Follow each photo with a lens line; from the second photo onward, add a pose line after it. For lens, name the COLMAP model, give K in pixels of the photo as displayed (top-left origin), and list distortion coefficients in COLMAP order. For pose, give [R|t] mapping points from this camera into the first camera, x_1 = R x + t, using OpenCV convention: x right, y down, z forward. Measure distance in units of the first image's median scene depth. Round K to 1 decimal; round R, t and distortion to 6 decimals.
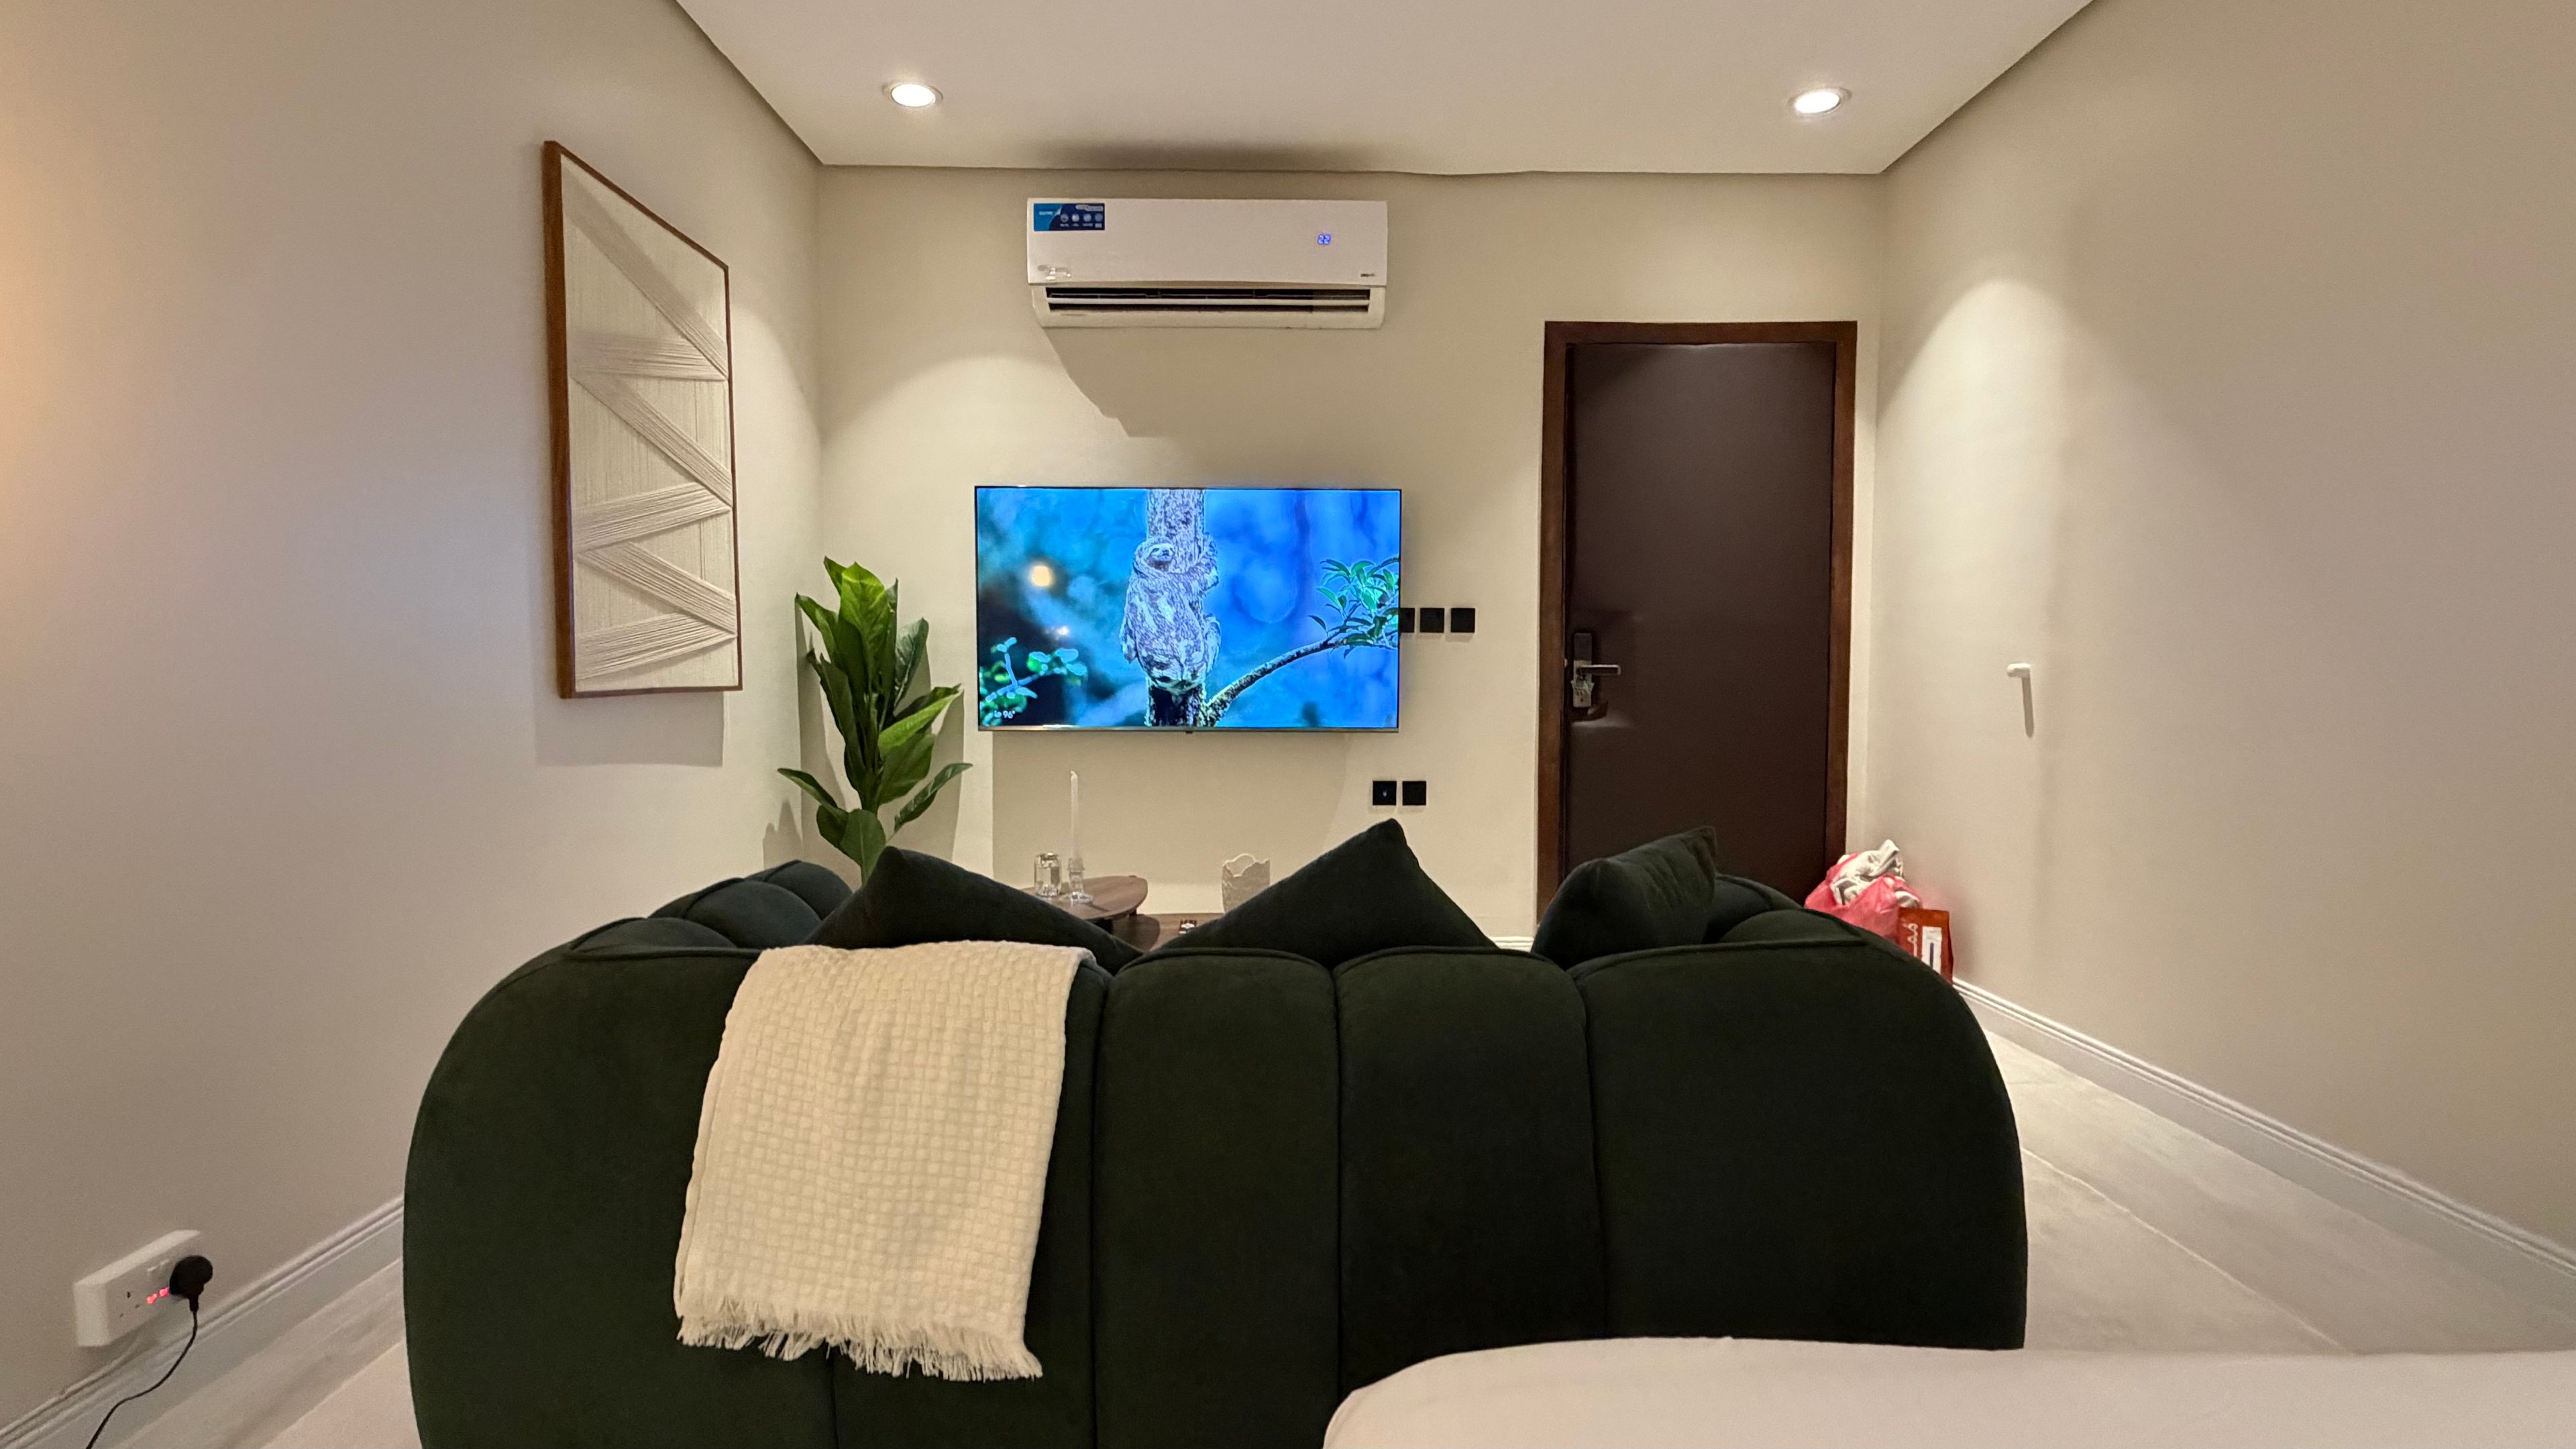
lens RADIAL K [[1200.8, 0, 1288.0], [0, 1200.8, 724.5], [0, 0, 1]] dist [-0.001844, -0.000470]
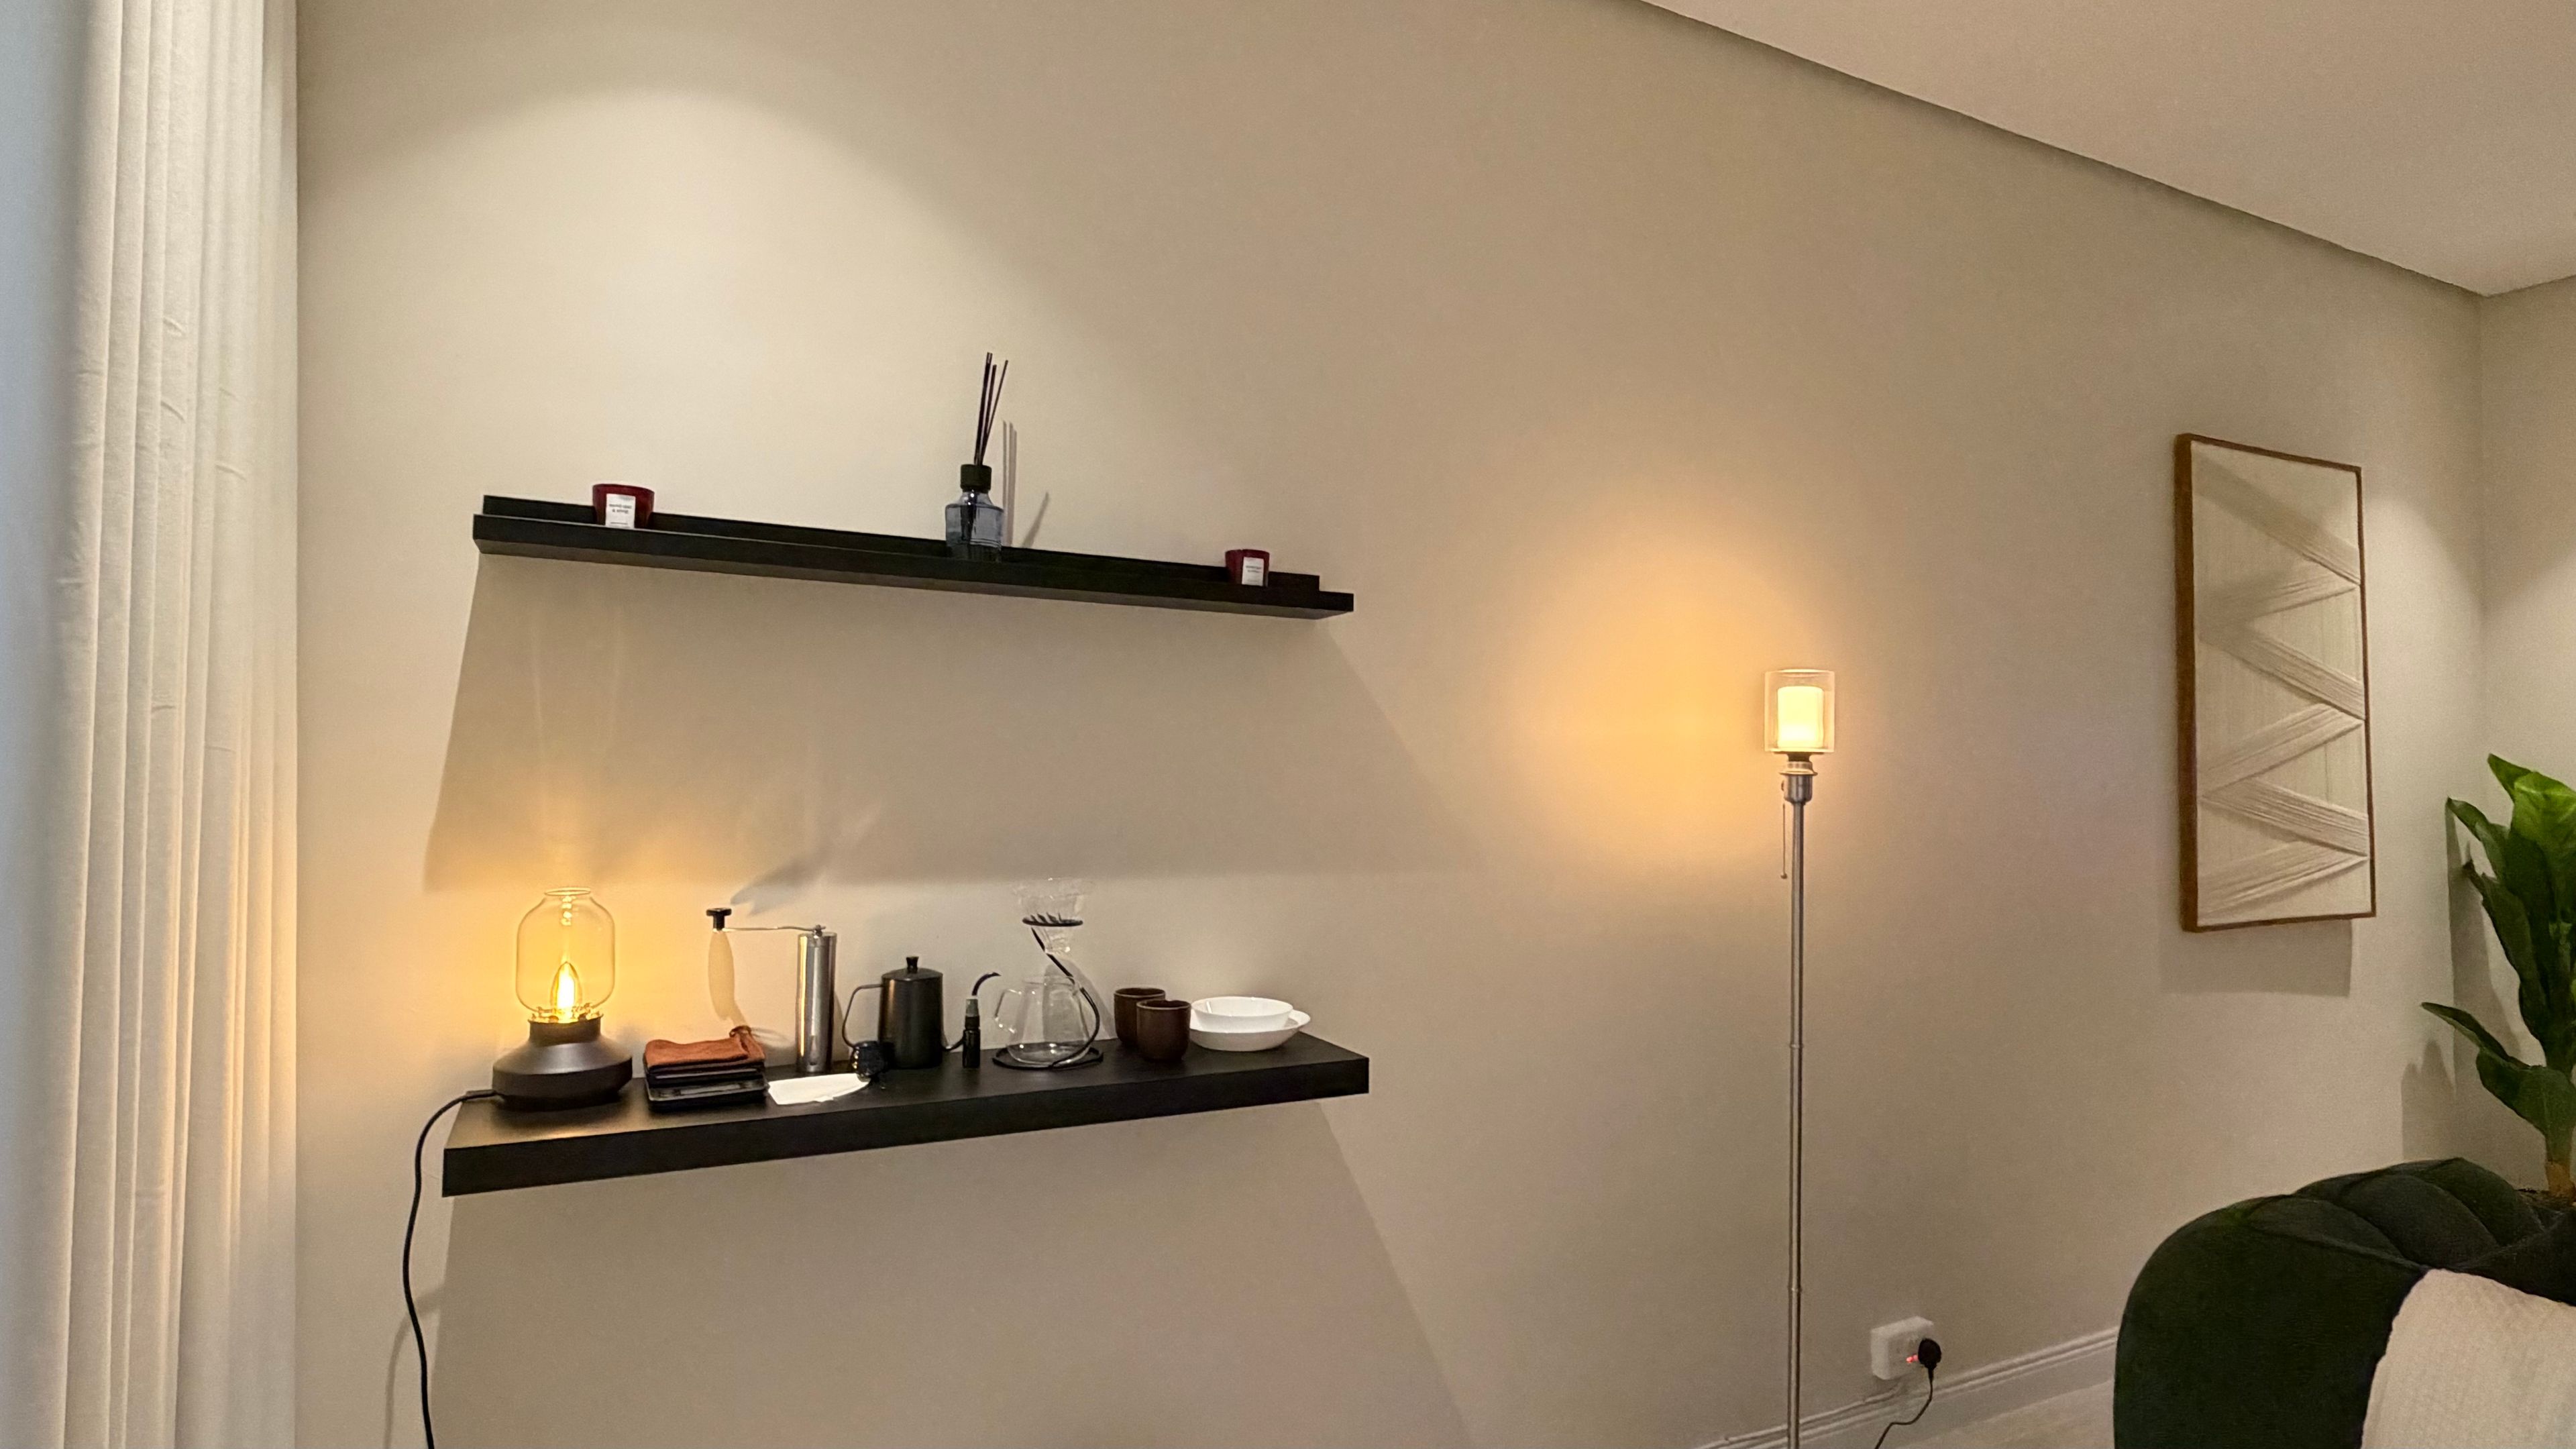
lens RADIAL K [[1322.1, 0, 1288.0], [0, 1322.1, 724.5], [0, 0, 1]] dist [0.001353, 0.000676]
pose [[0.452179, -0.027533, -0.891502, 0.084634], [-0.052411, 0.996976, -0.057374, -0.080841], [0.890386, 0.072668, 0.449369, -0.230573]]
